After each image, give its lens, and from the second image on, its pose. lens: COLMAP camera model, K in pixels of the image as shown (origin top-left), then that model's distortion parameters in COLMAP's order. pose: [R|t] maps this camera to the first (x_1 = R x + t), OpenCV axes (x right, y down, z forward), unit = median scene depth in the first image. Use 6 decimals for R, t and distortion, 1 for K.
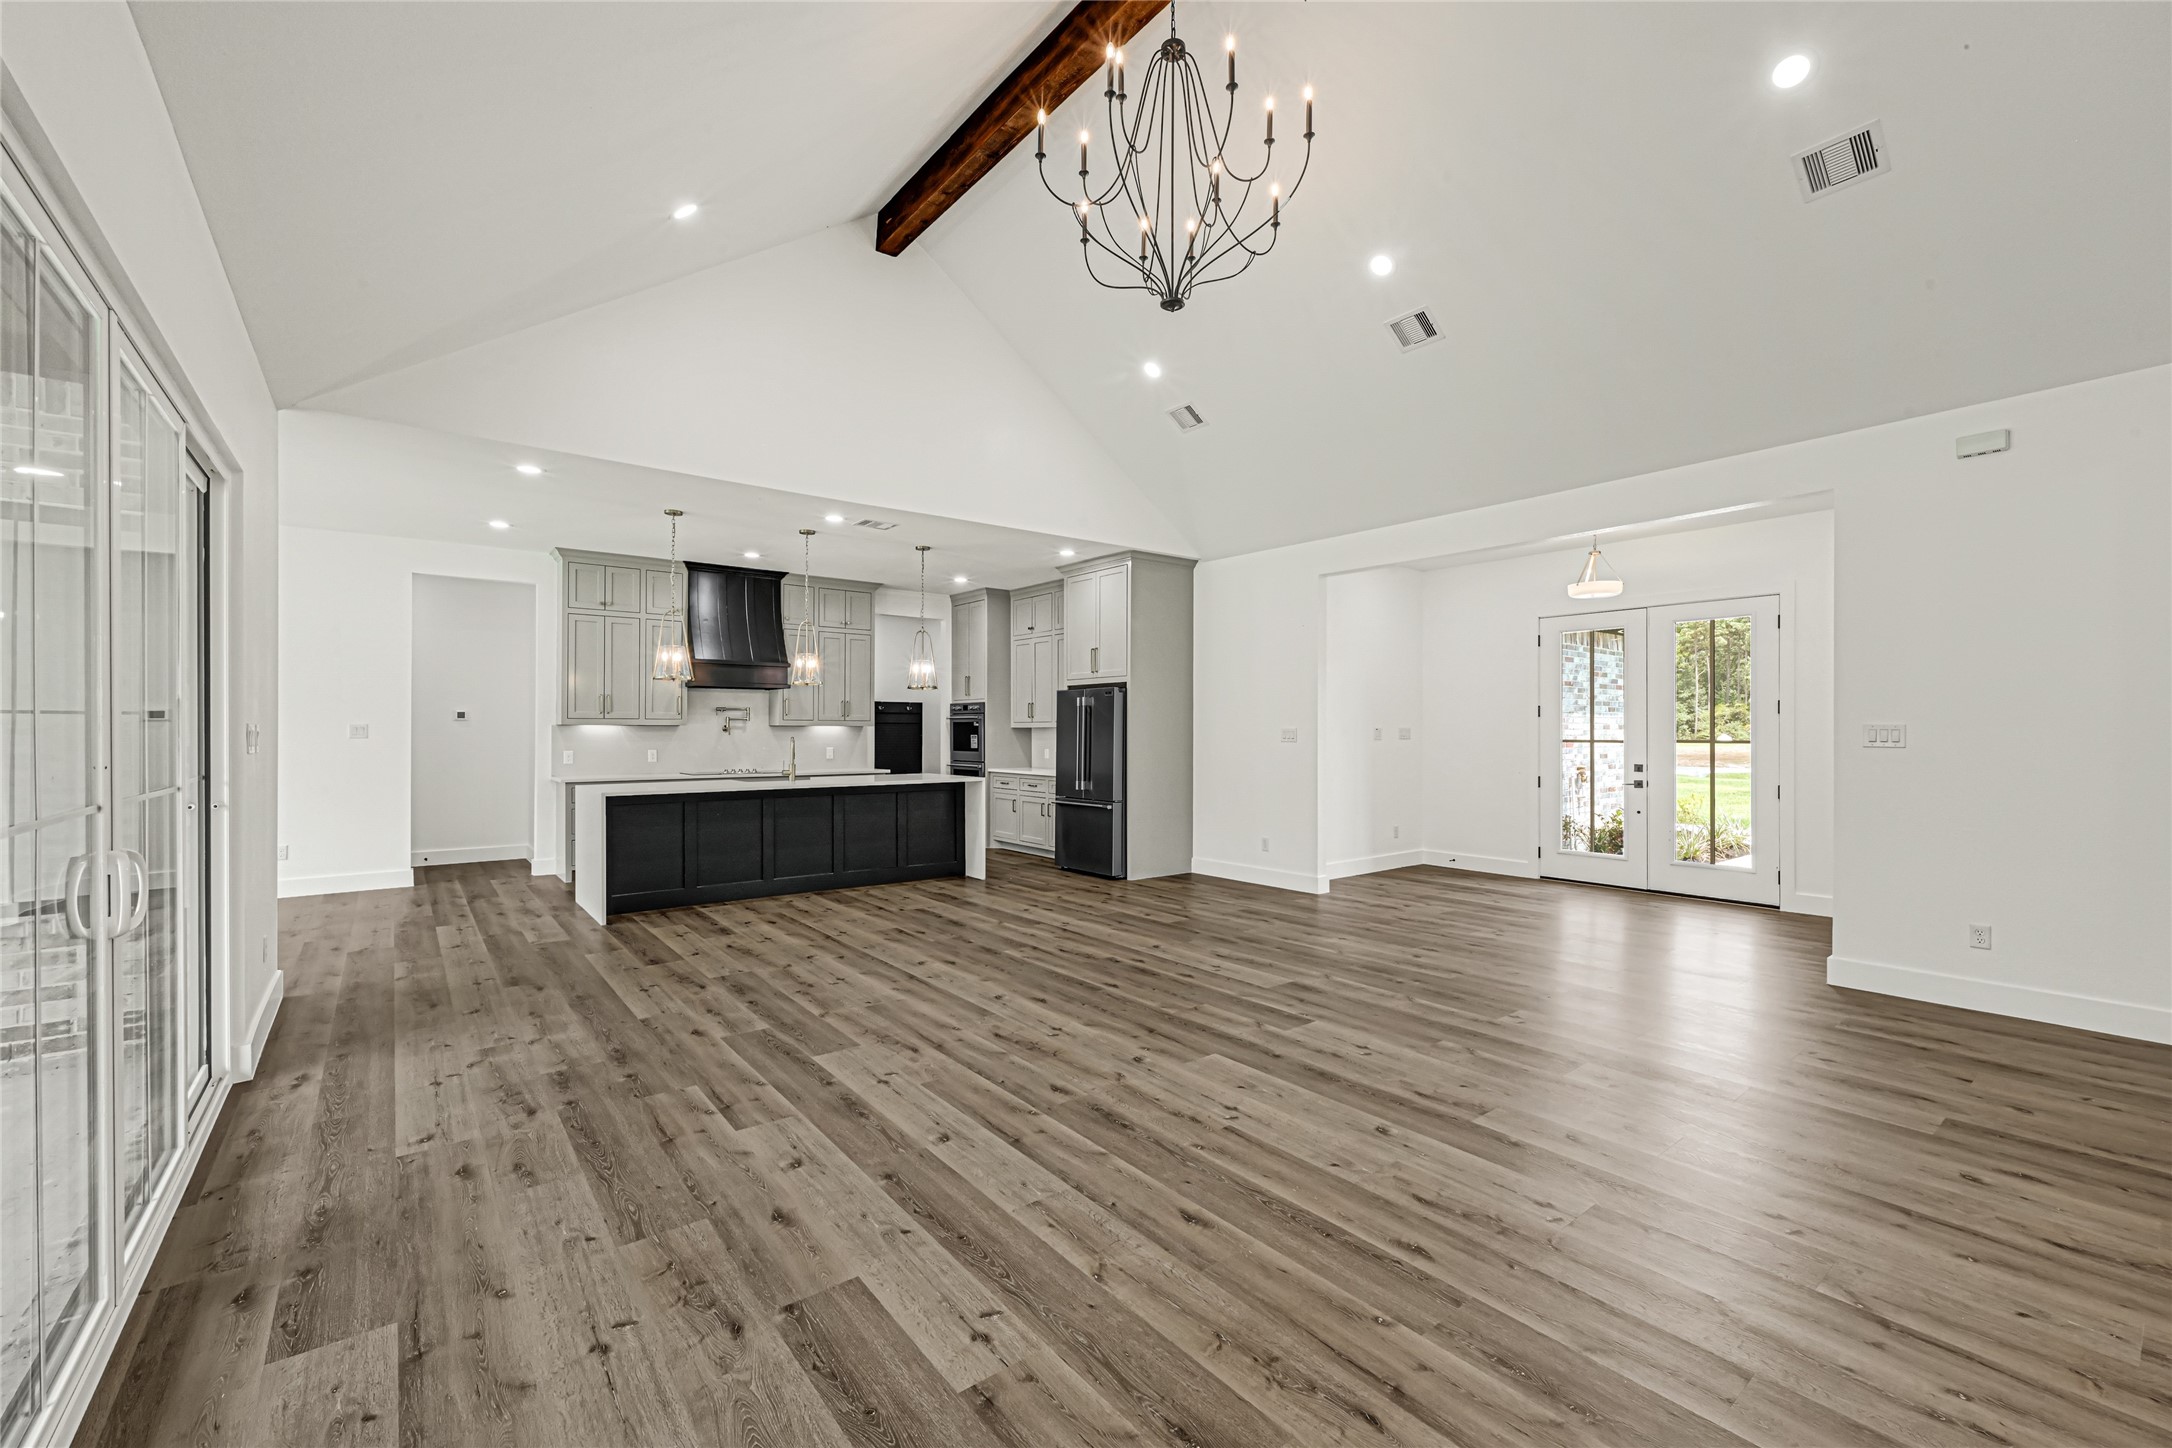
lens RADIAL K [[877.5, 0, 1090.6], [0, 877.5, 725.4], [0, 0, 1]] dist [-0.001921, 0.000015]
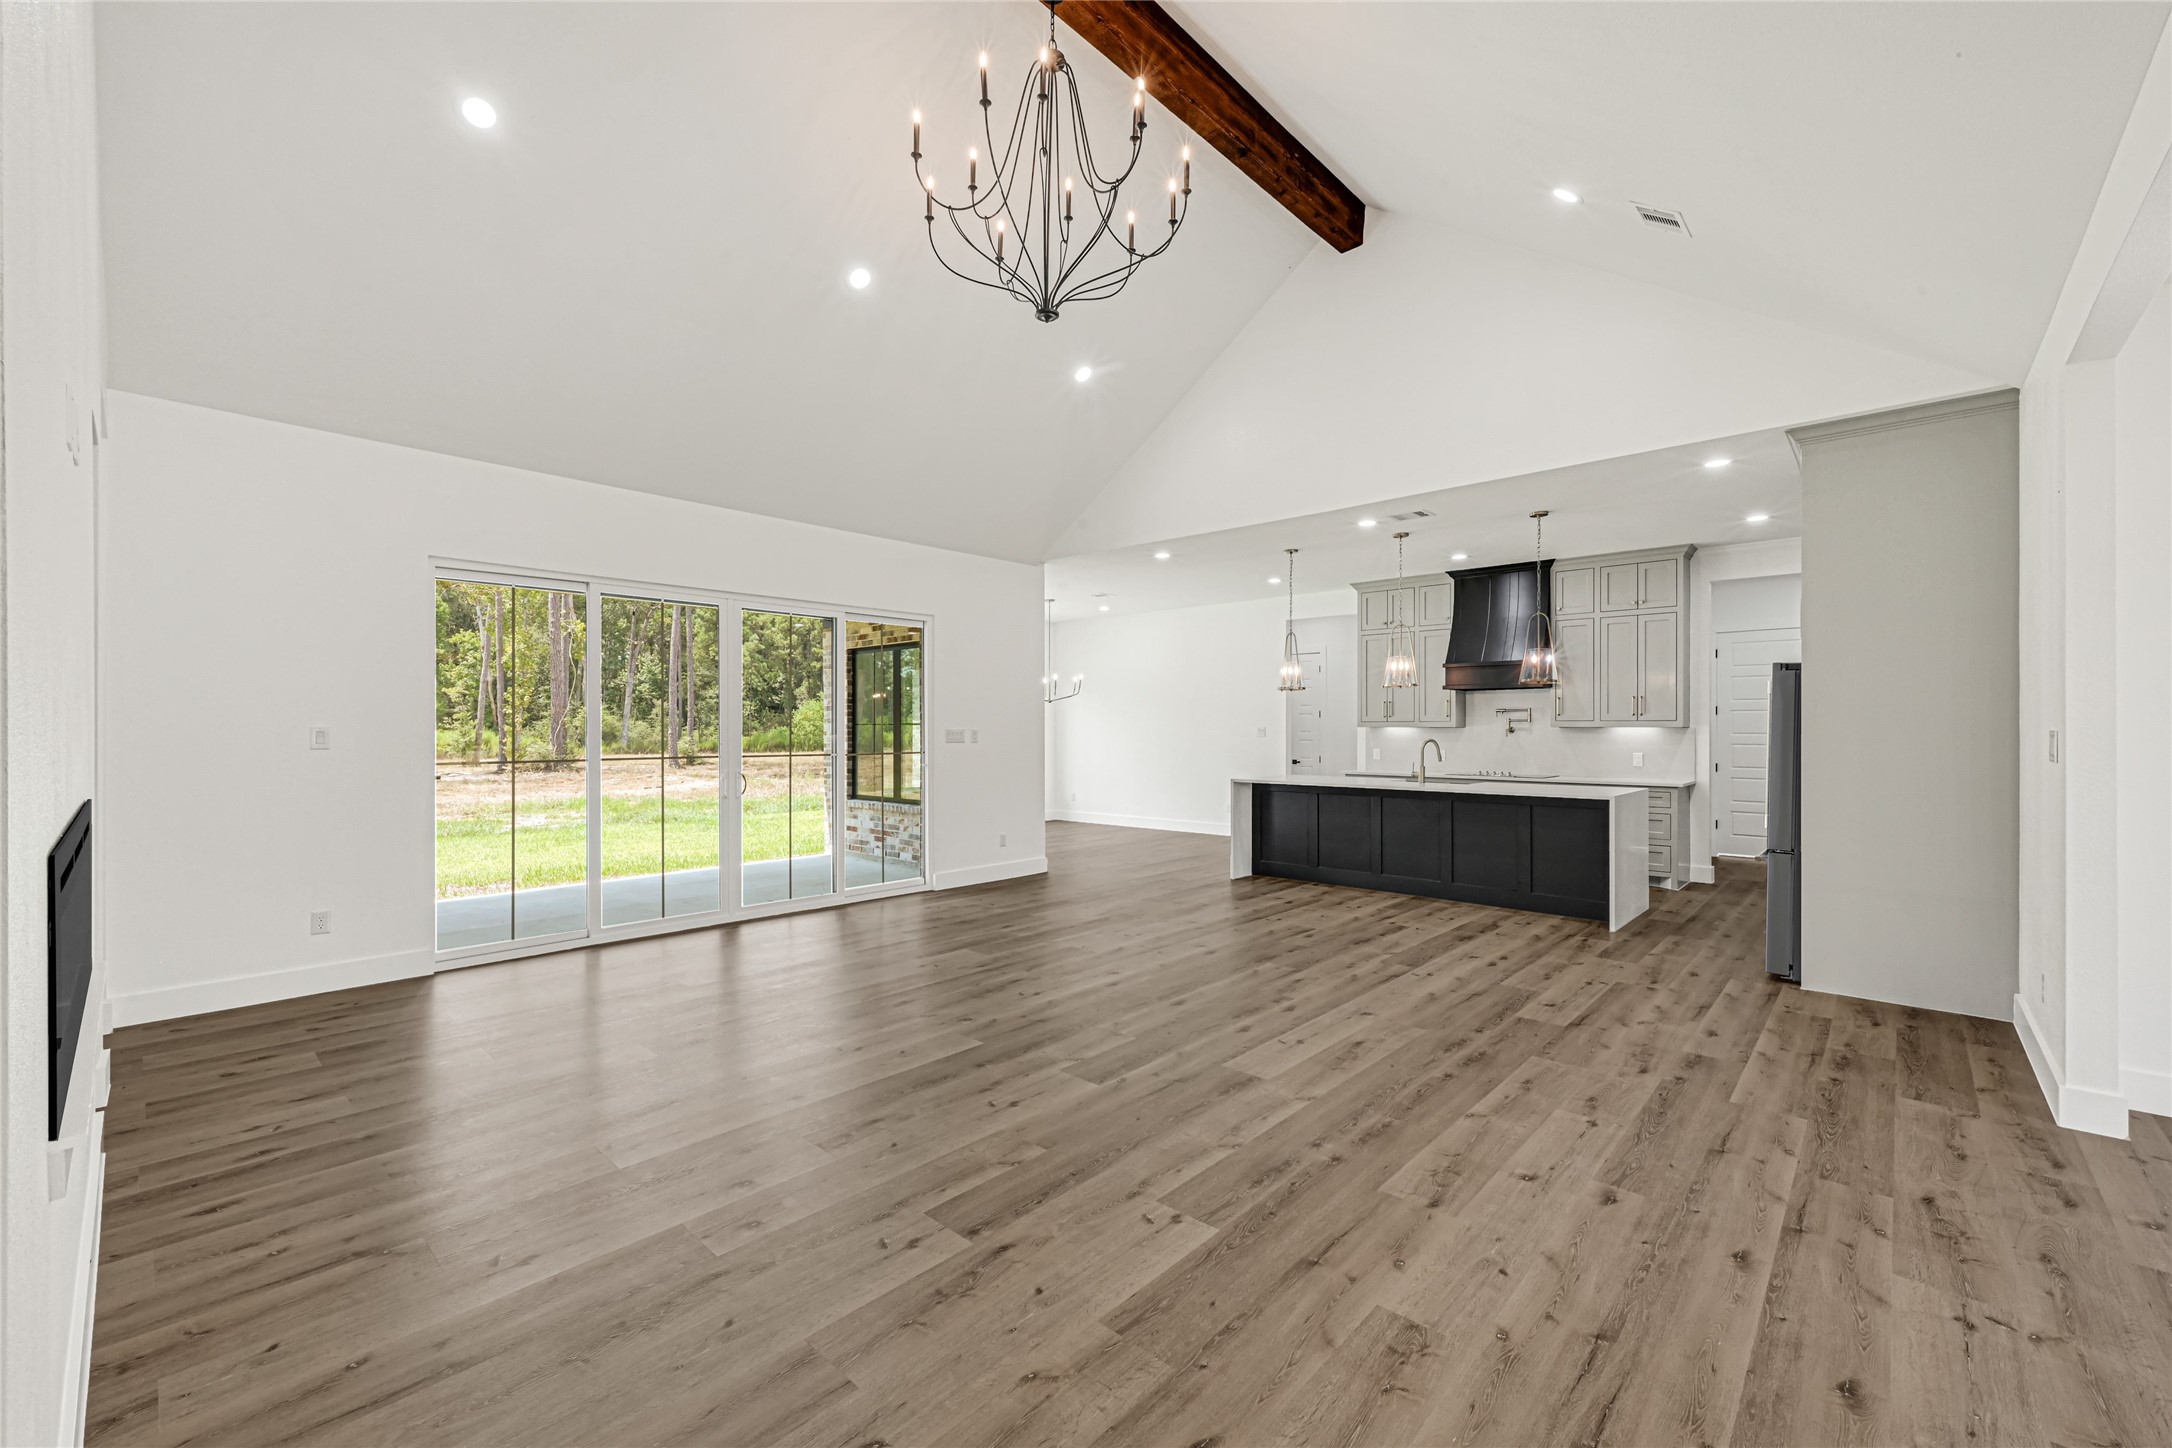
lens RADIAL K [[877.5, 0, 1090.6], [0, 877.5, 725.4], [0, 0, 1]] dist [-0.001921, 0.000015]
pose [[0.168794, -0.004796, -0.985640, 1.194492], [0.004566, 0.999981, -0.004084, 0.001215], [0.985641, -0.003811, 0.168813, 0.951240]]
